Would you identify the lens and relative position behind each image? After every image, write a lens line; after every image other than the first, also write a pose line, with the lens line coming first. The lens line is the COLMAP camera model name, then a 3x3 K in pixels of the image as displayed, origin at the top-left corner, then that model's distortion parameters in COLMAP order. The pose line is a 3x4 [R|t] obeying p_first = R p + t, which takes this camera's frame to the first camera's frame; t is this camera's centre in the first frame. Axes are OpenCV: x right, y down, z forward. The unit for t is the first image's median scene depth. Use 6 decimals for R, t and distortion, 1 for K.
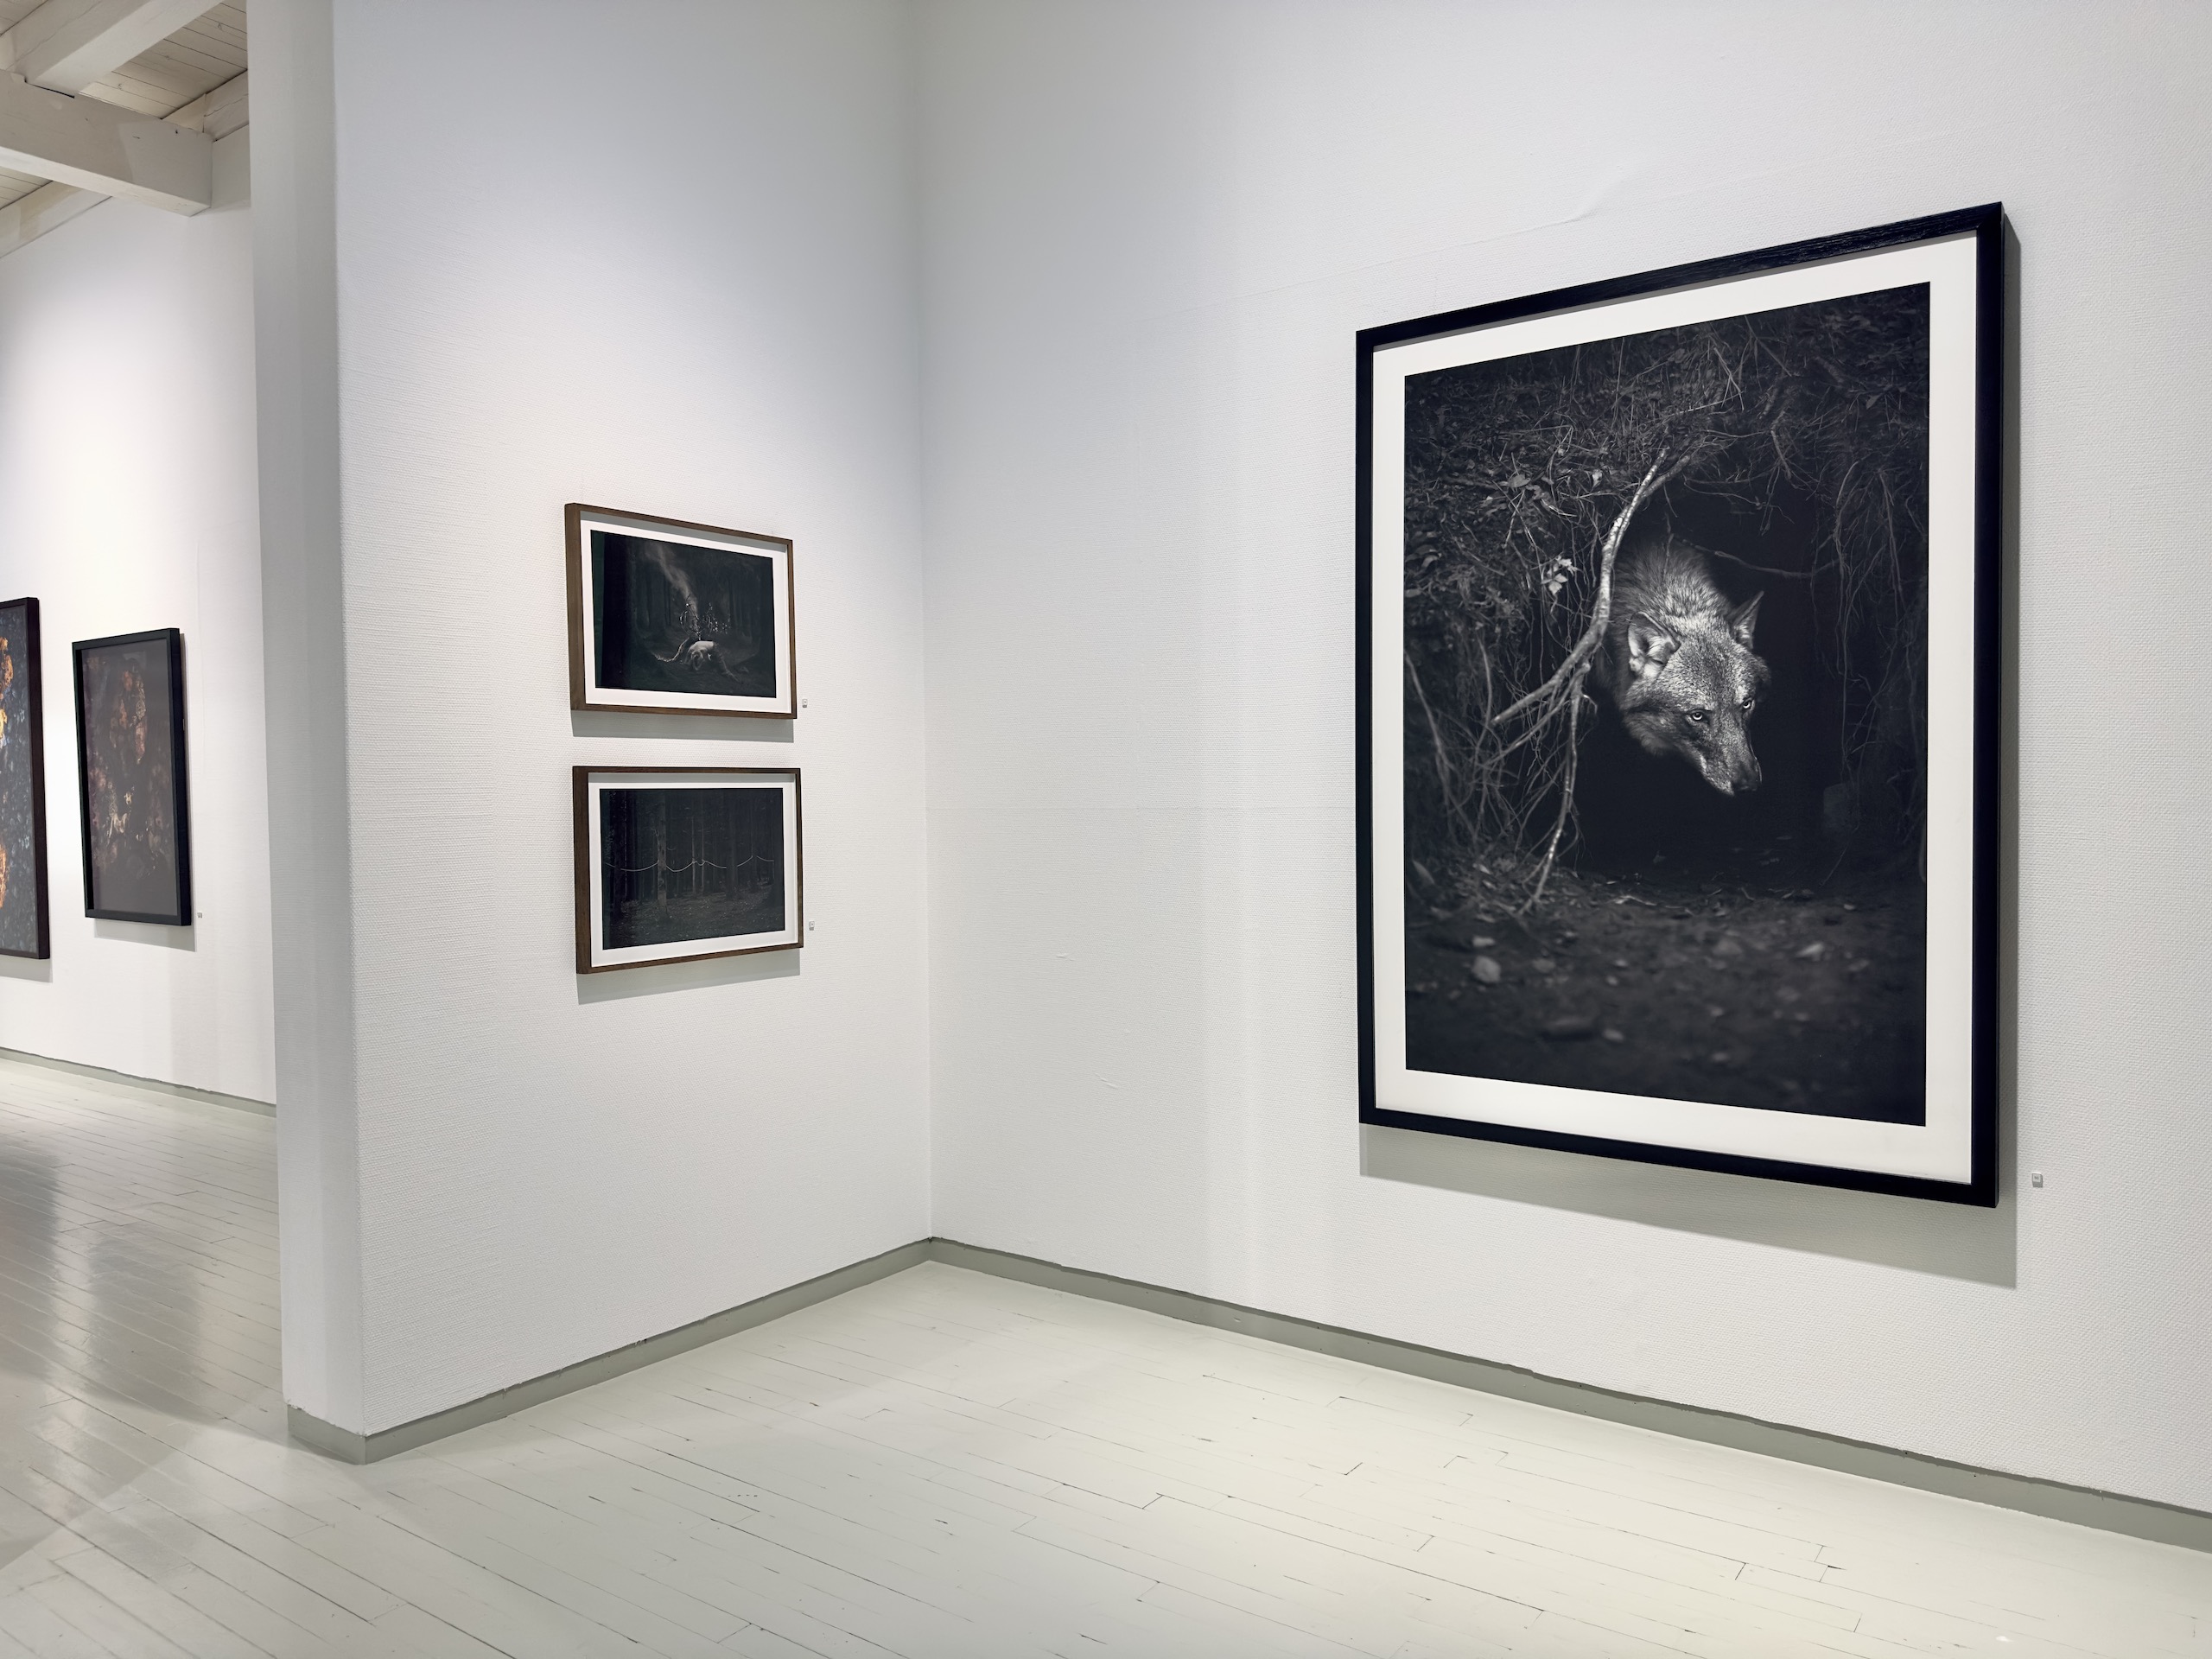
lens RADIAL K [[1572.3, 0, 1099.2], [0, 1572.3, 836.0], [0, 0, 1]] dist [0.100293, -0.130124]
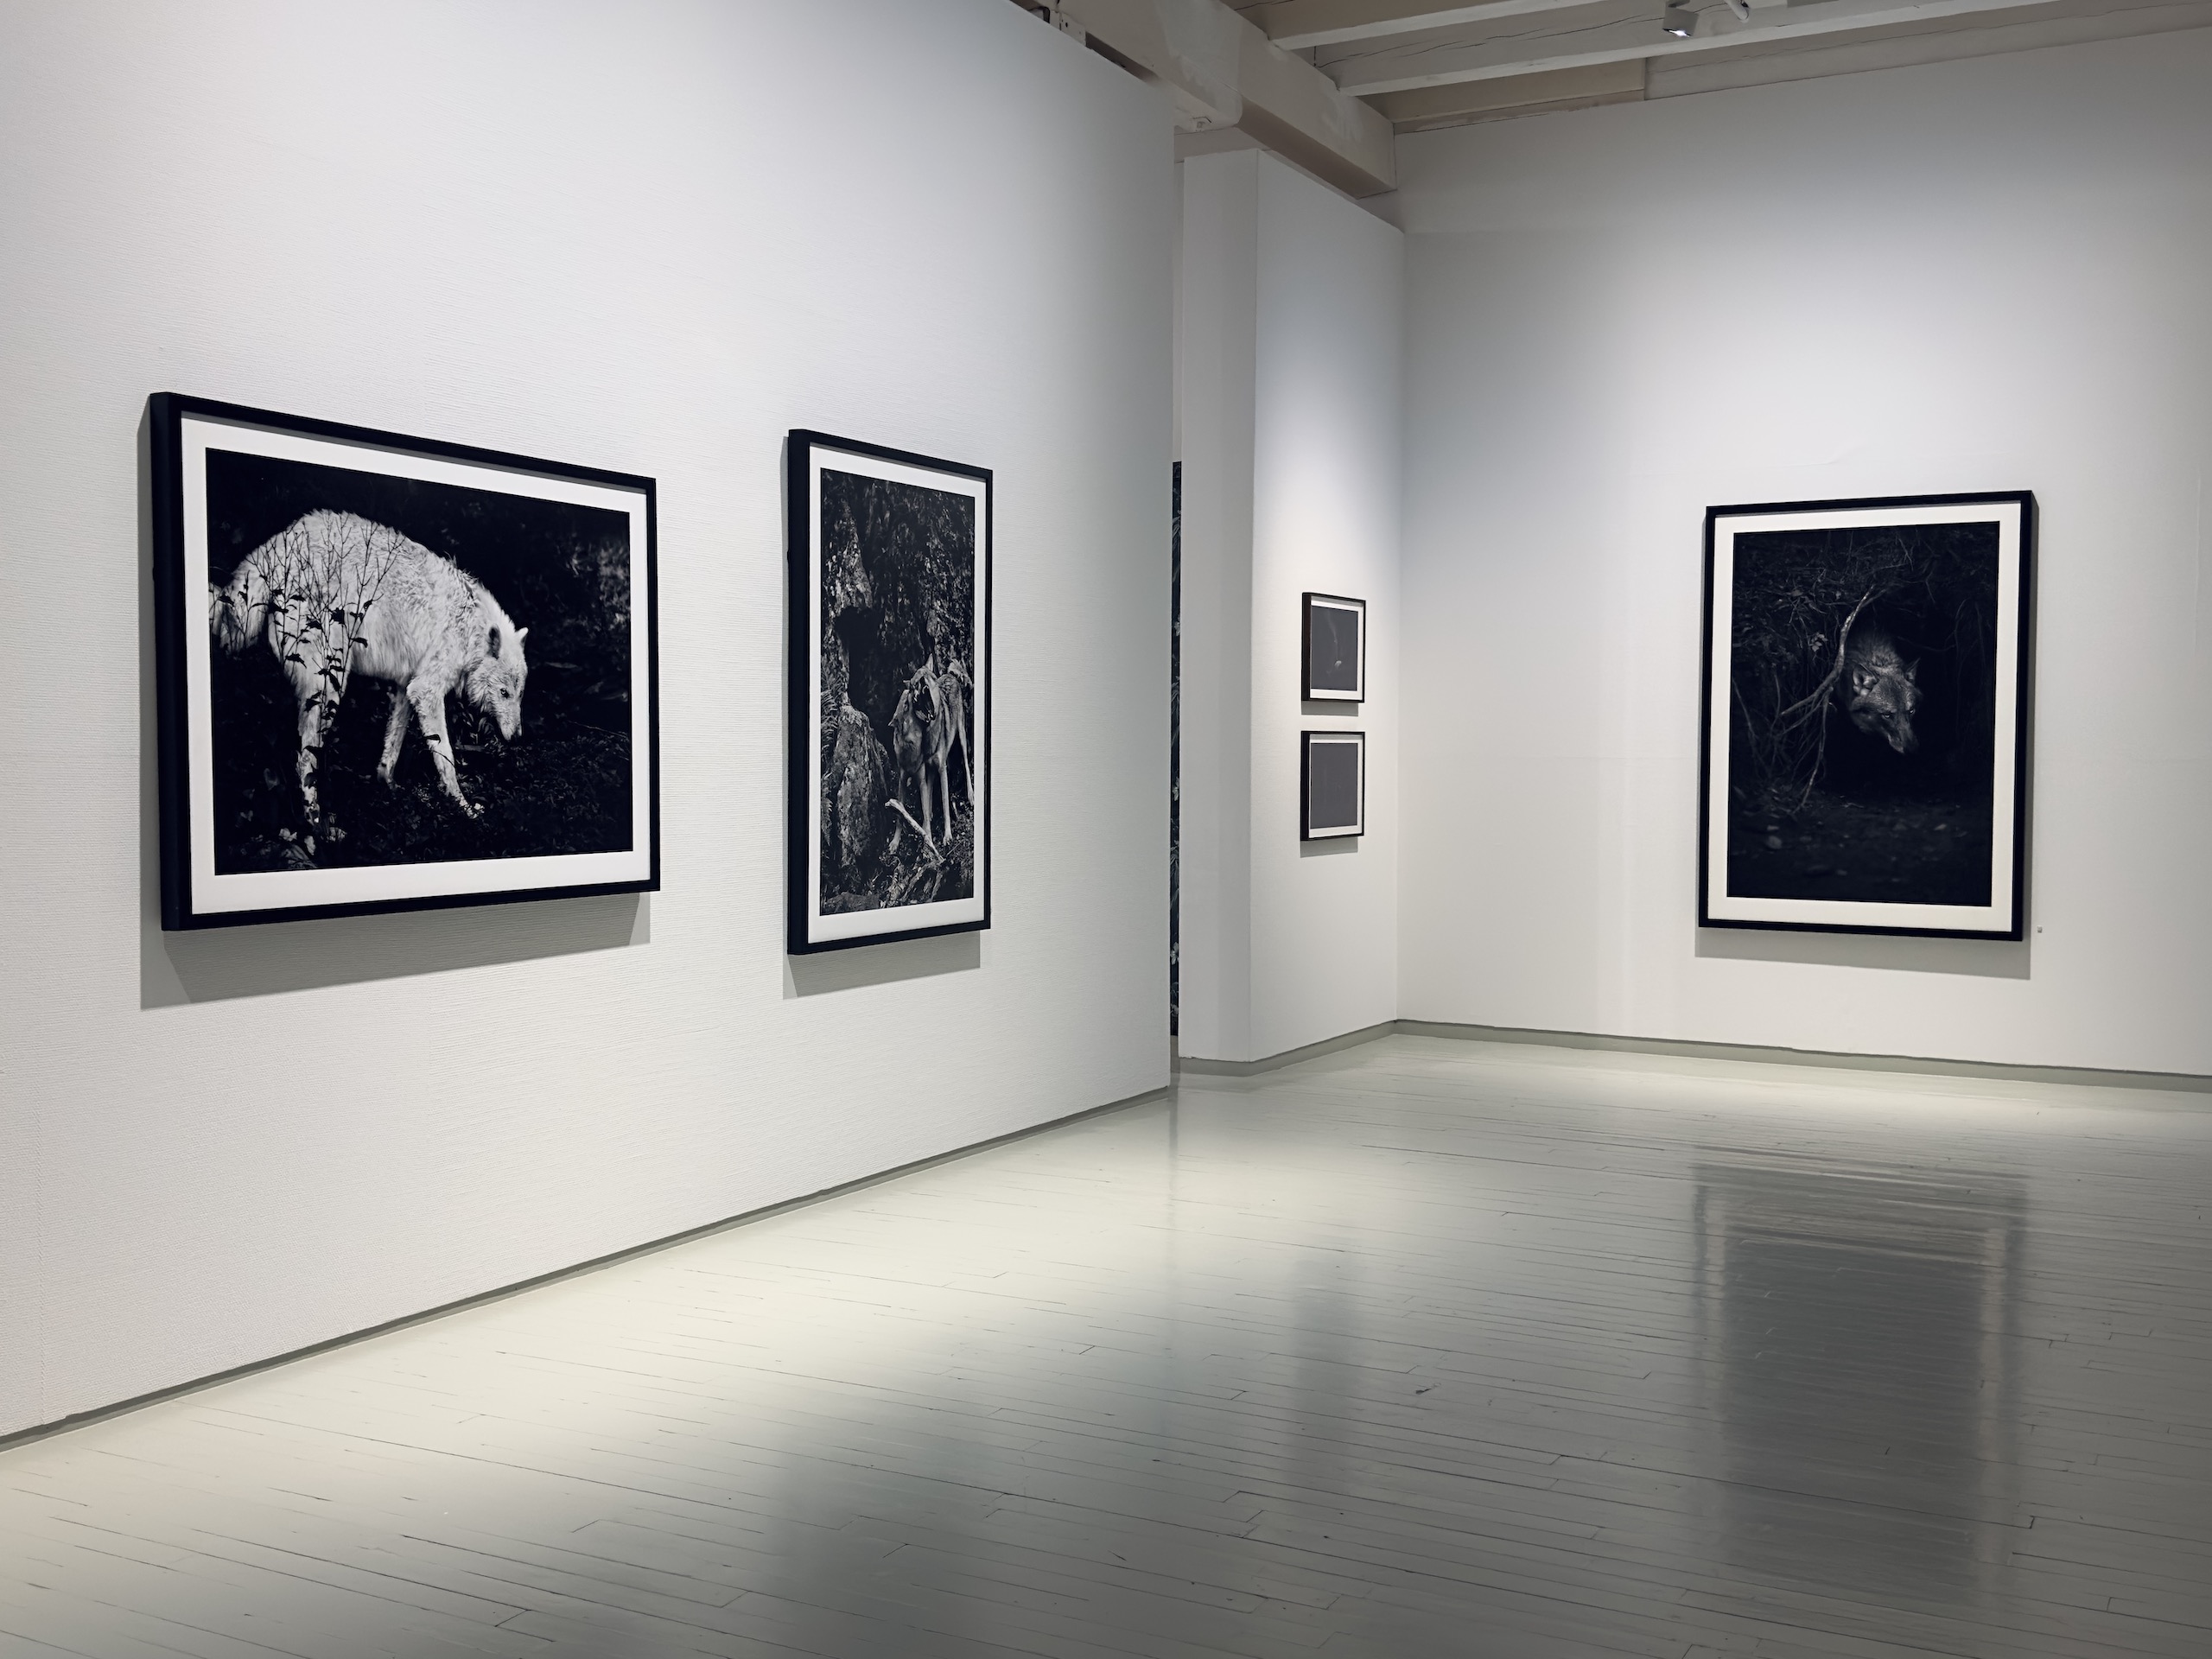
lens RADIAL K [[2309.5, 0, 1097.7], [0, 2309.5, 824.5], [0, 0, 1]] dist [0.121790, 0.000000]
pose [[0.989035, 0.009991, 0.147342, -1.023141], [-0.010896, 0.999926, 0.005335, 0.057713], [-0.147278, -0.006882, 0.989071, -1.751121]]
